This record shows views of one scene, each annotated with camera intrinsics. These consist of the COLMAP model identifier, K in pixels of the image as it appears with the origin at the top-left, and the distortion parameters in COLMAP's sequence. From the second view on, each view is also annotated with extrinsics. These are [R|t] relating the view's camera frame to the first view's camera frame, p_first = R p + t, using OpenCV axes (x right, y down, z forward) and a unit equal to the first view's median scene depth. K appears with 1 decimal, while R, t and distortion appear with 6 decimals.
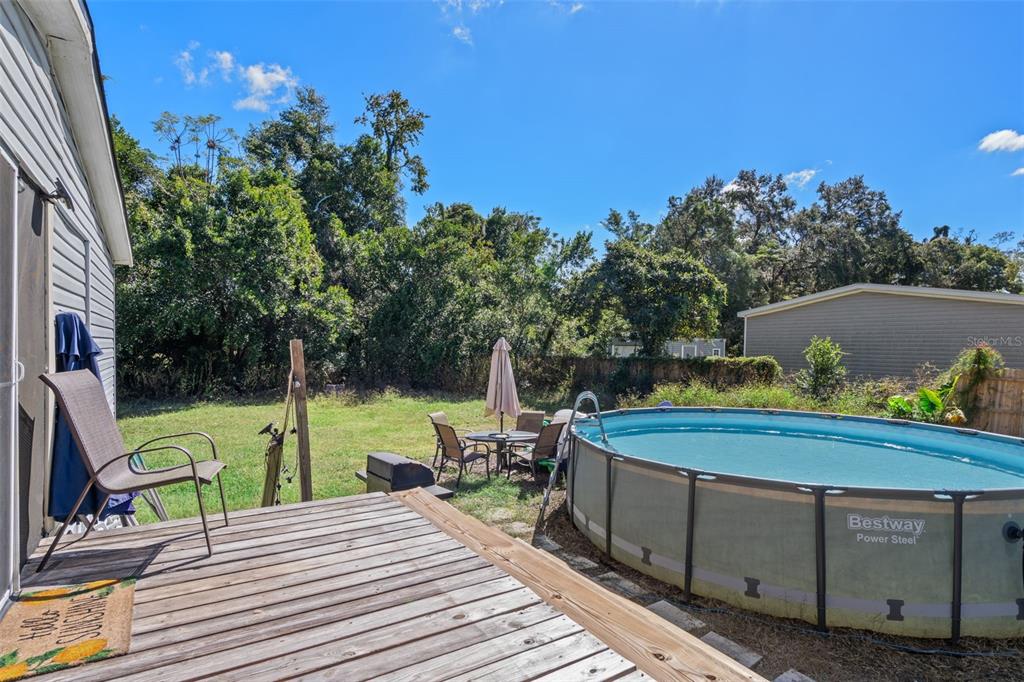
lens RADIAL K [[515.1, 0, 521.8], [0, 515.1, 351.3], [0, 0, 1]] dist [0.008870, -0.000047]
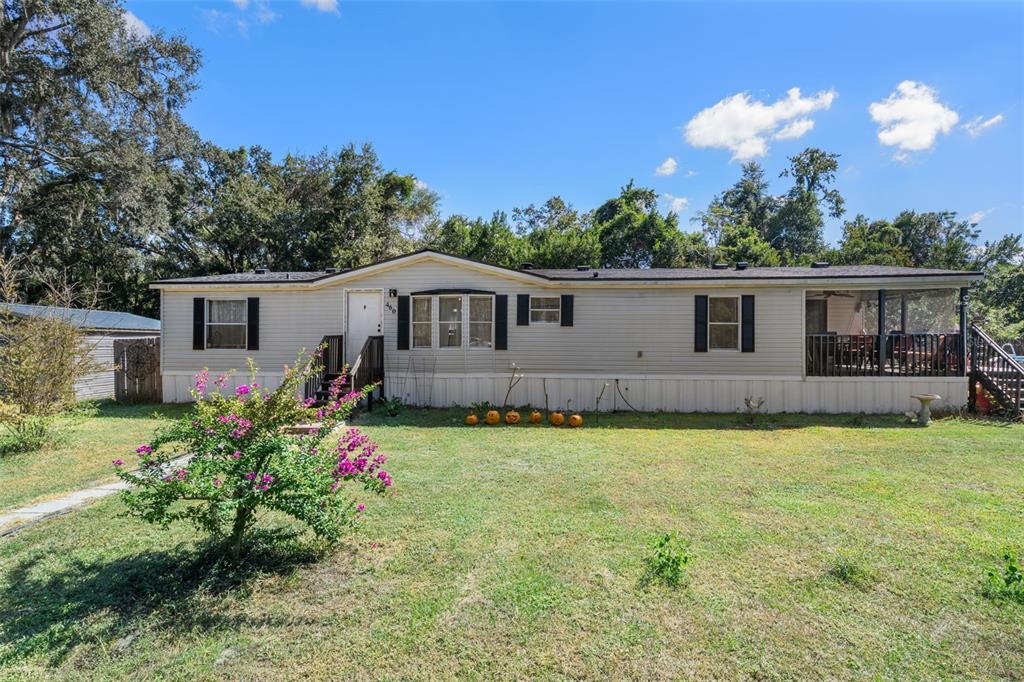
lens RADIAL K [[515.1, 0, 519.4], [0, 515.1, 340.1], [0, 0, 1]] dist [0.008870, -0.000047]
pose [[0.796543, -0.018719, -0.604292, -0.061854], [0.010280, 0.999795, -0.017419, 0.021020], [0.604494, 0.007663, 0.796573, -0.613216]]
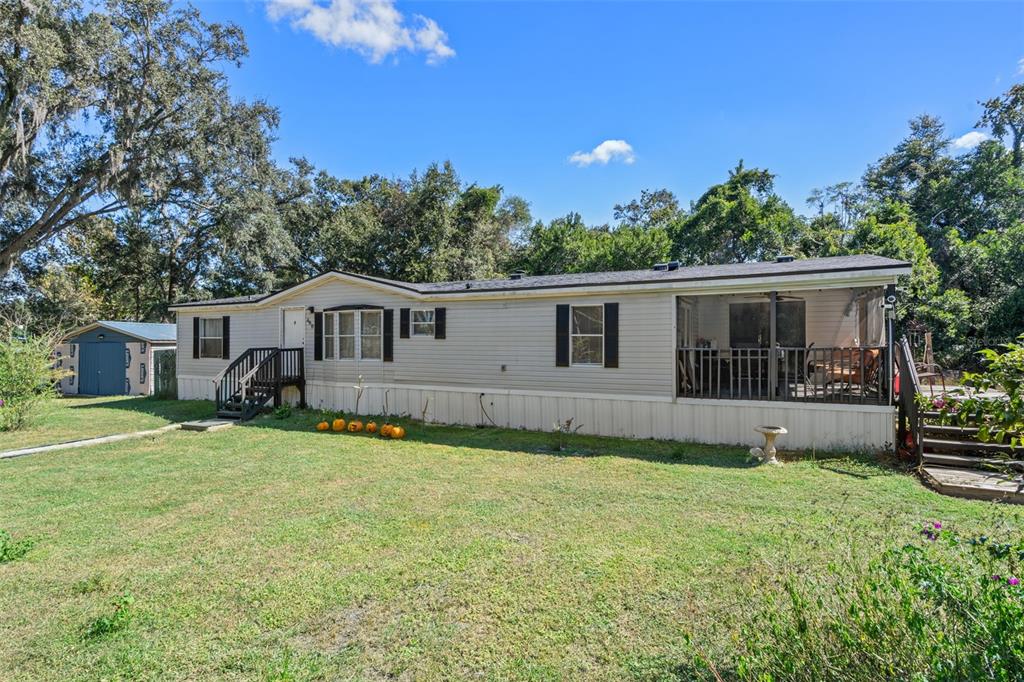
lens RADIAL K [[534.9, 0, 522.5], [0, 534.9, 340.8], [0, 0, 1]] dist [0.006835, 0.001306]
pose [[0.512653, -0.022925, -0.858290, 0.155235], [0.004523, 0.999702, -0.024000, 0.014250], [0.858584, 0.008421, 0.512603, -0.391334]]
